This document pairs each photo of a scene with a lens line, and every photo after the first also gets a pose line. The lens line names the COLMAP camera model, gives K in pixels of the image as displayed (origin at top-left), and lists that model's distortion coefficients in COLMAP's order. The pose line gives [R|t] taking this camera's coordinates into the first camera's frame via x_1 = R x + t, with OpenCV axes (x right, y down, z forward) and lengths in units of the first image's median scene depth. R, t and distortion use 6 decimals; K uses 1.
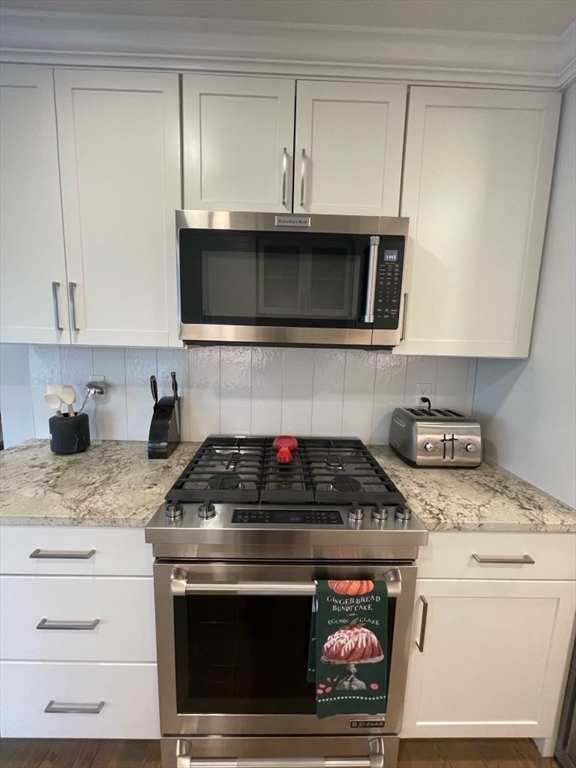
lens RADIAL K [[307.7, 0, 288.0], [0, 307.7, 384.0], [0, 0, 1]] dist [-0.000225, 0.000110]
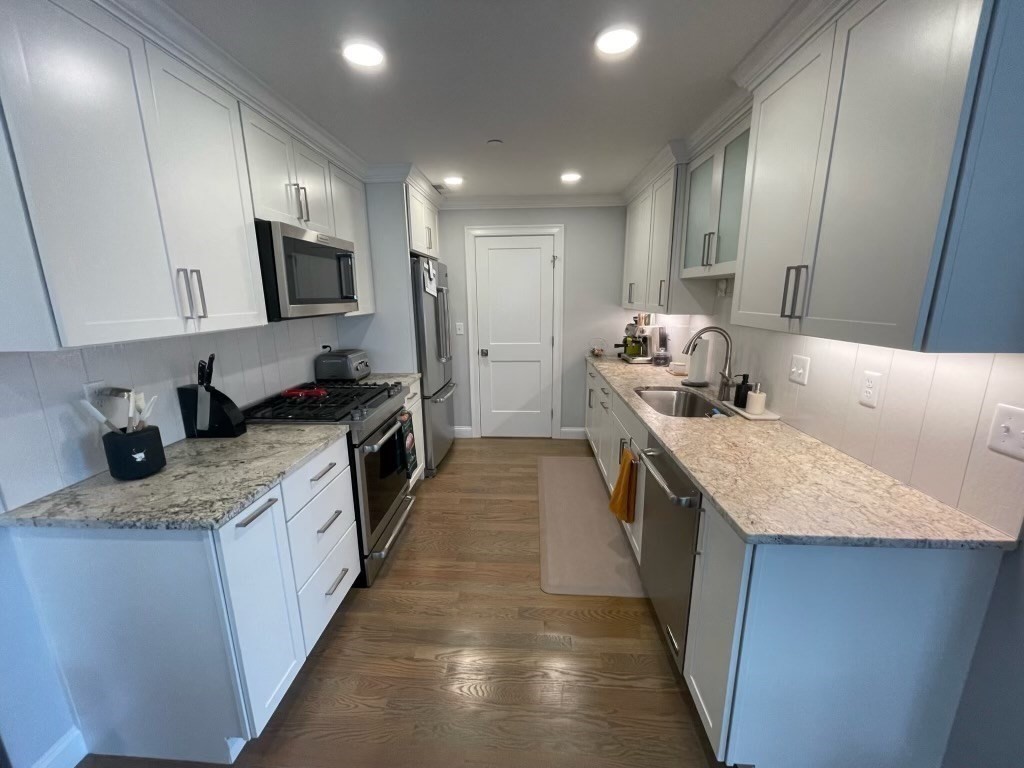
lens RADIAL K [[410.3, 0, 509.3], [0, 410.3, 388.0], [0, 0, 1]] dist [-0.000225, 0.000110]
pose [[0.068249, -0.246541, 0.966726, -1.804794], [0.184881, 0.955328, 0.230582, -0.062982], [-0.980388, 0.162992, 0.110781, -0.060098]]
